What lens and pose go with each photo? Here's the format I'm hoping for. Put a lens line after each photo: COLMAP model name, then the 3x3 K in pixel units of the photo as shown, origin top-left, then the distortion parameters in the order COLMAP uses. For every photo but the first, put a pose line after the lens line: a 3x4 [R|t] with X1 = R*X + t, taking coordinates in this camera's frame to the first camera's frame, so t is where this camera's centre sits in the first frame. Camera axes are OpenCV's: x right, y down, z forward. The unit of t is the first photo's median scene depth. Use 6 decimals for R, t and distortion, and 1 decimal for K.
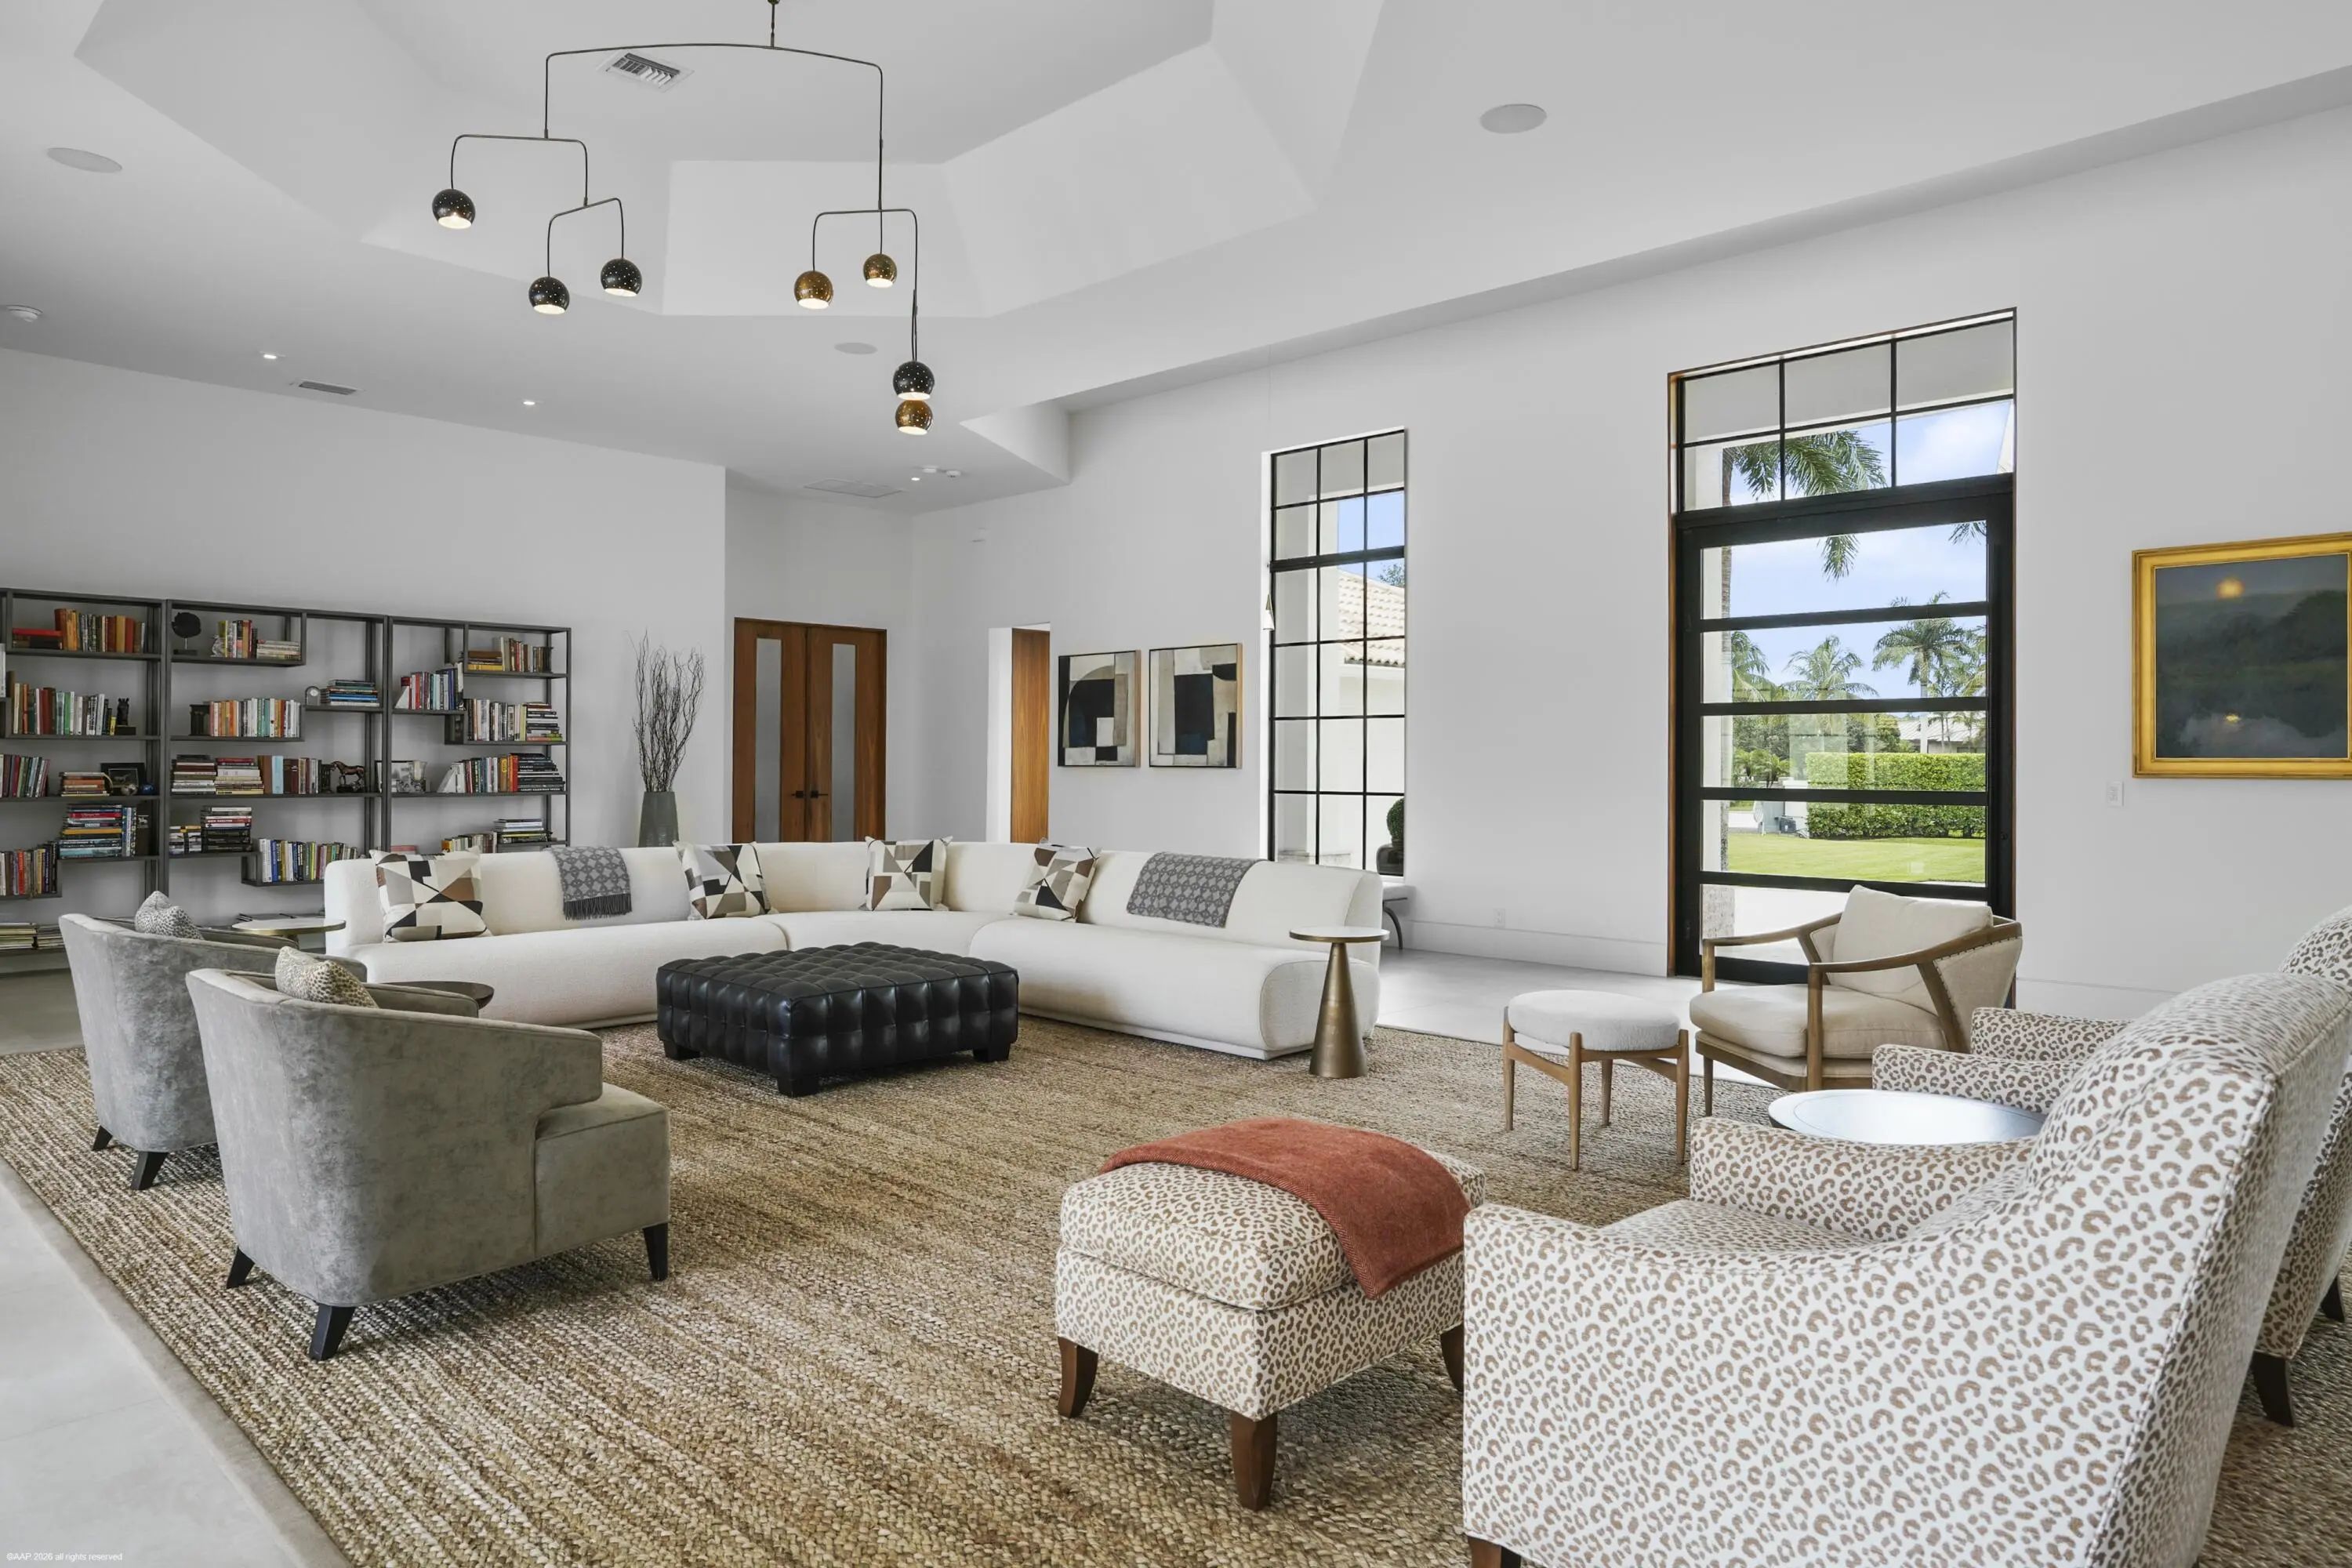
lens RADIAL K [[1443.9, 0, 1182.7], [0, 1443.9, 772.7], [0, 0, 1]] dist [-0.003046, 0.000232]
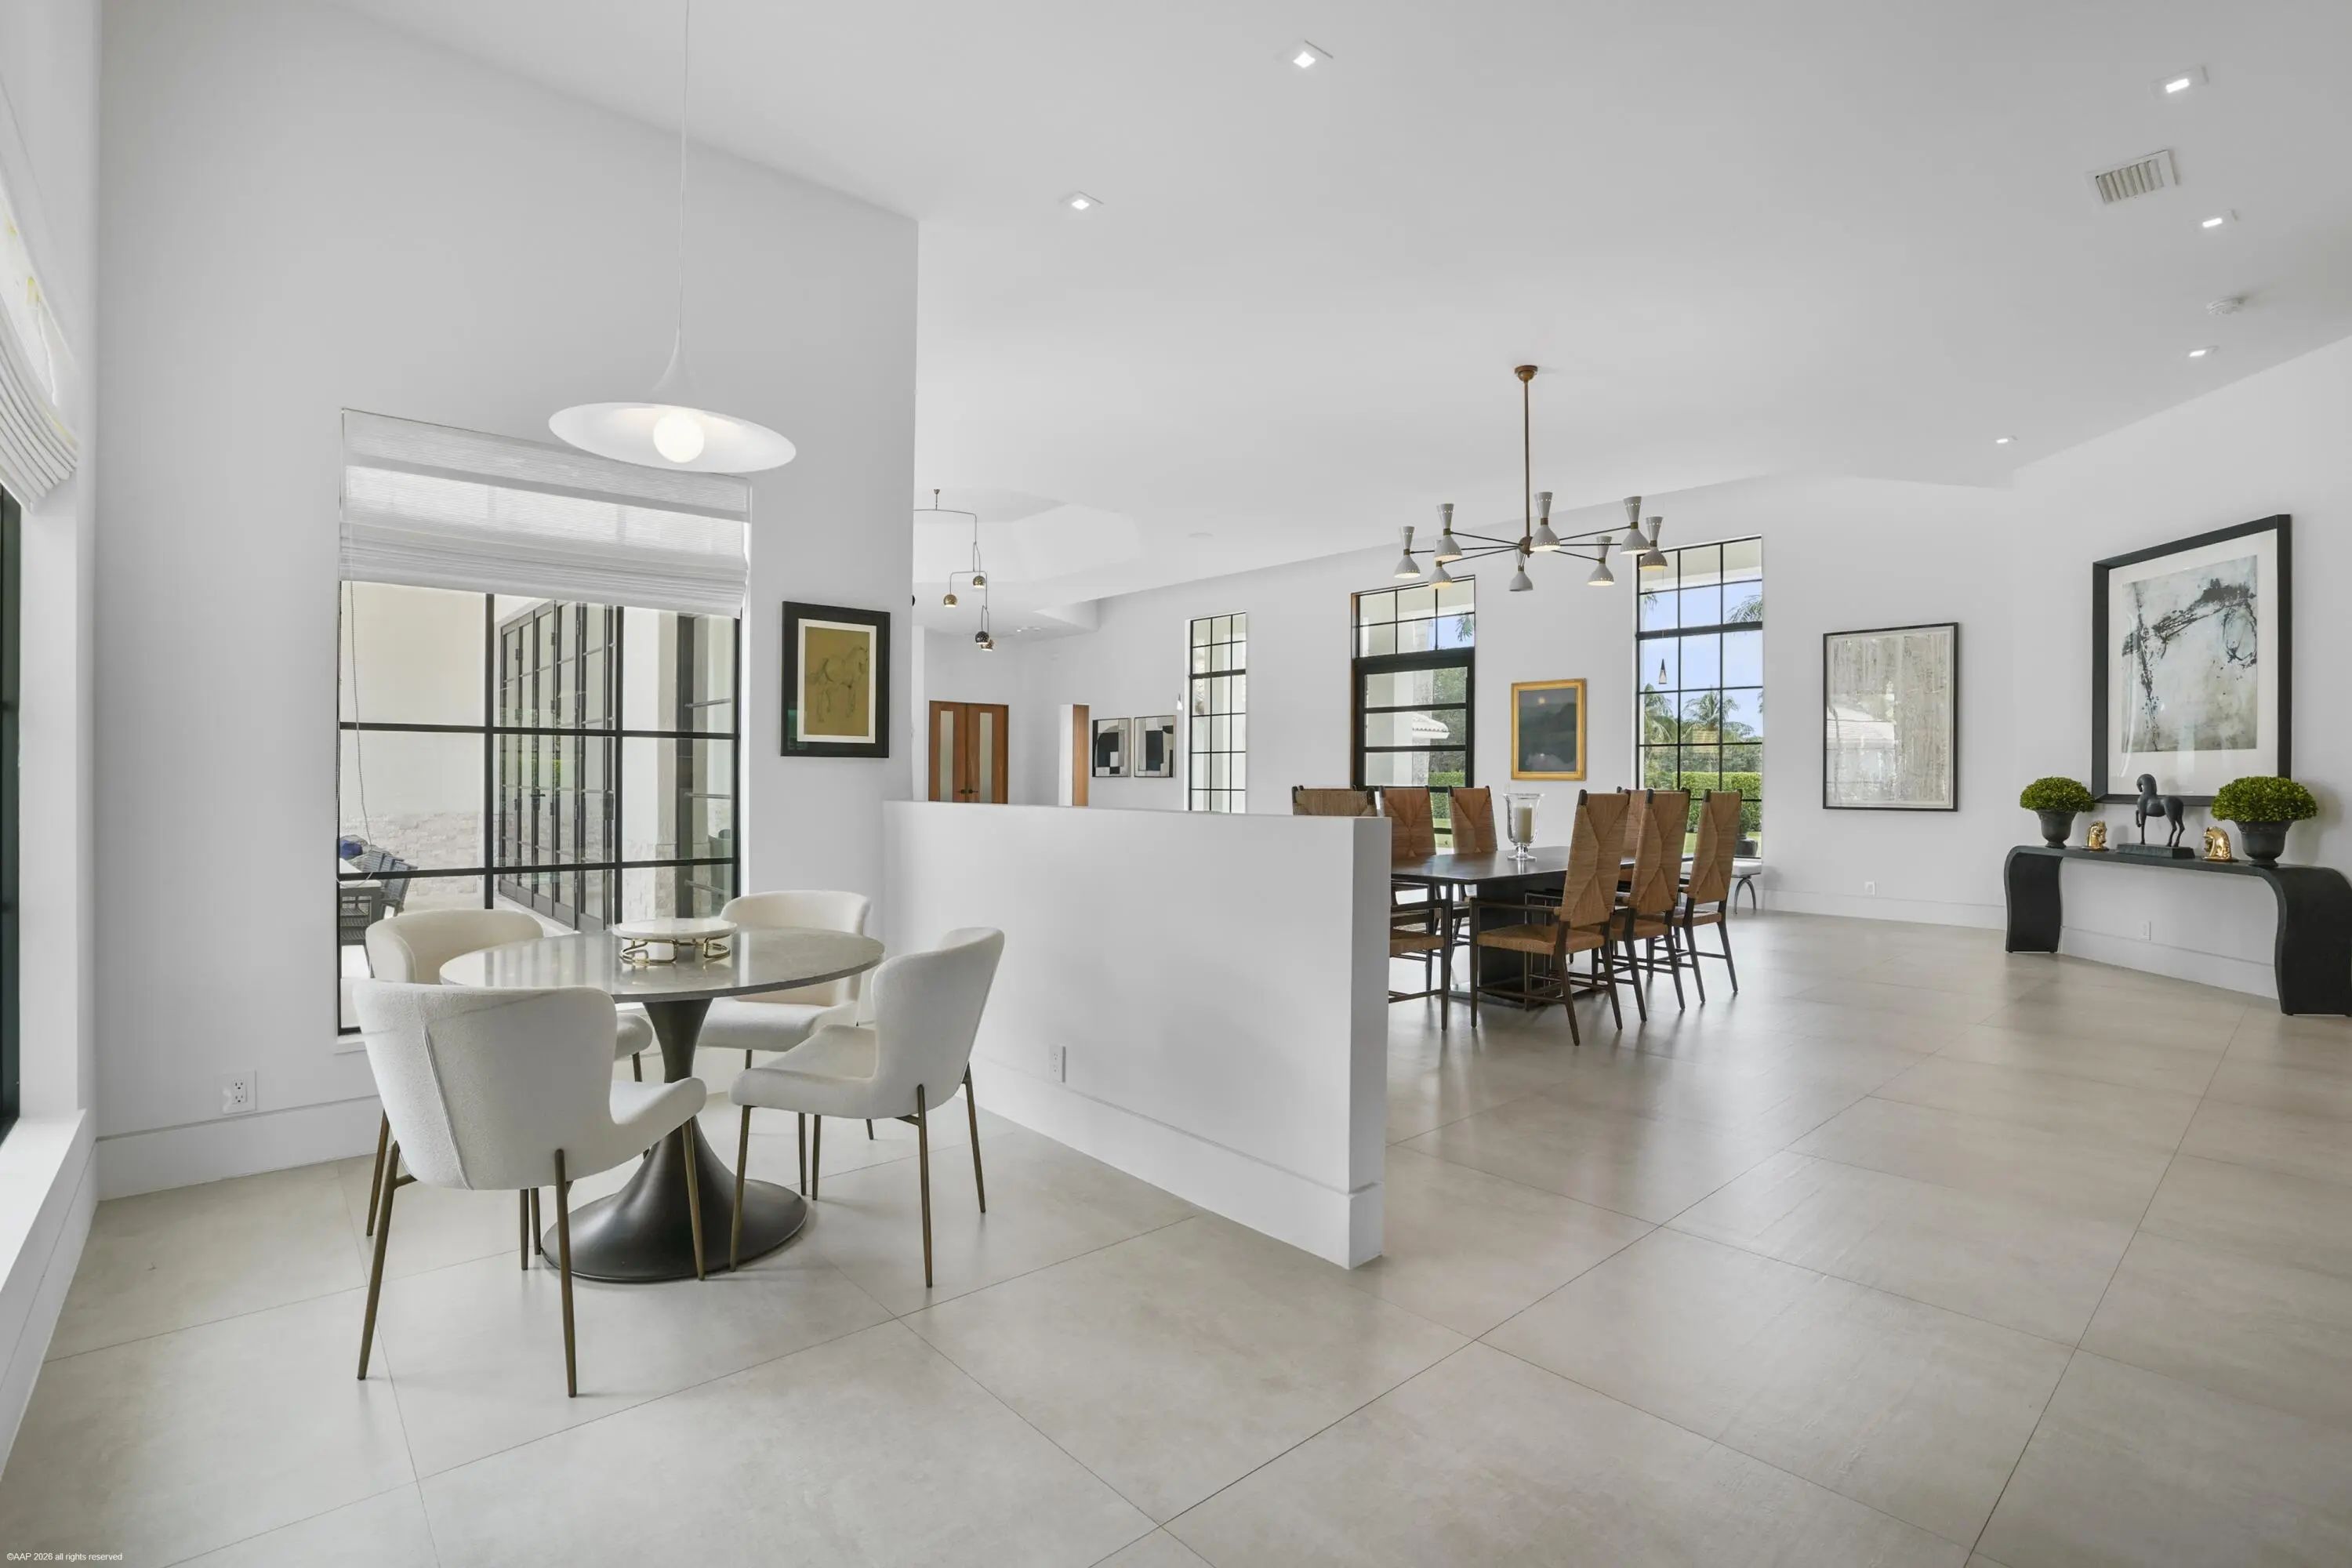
lens RADIAL K [[1072.4, 0, 1170.1], [0, 1072.4, 784.0], [0, 0, 1]] dist [0.000210, -0.000003]
pose [[0.996036, 0.003253, -0.088894, 0.158059], [-0.003496, 0.999991, -0.002575, 0.009235], [0.088885, 0.002875, 0.996038, -0.459667]]
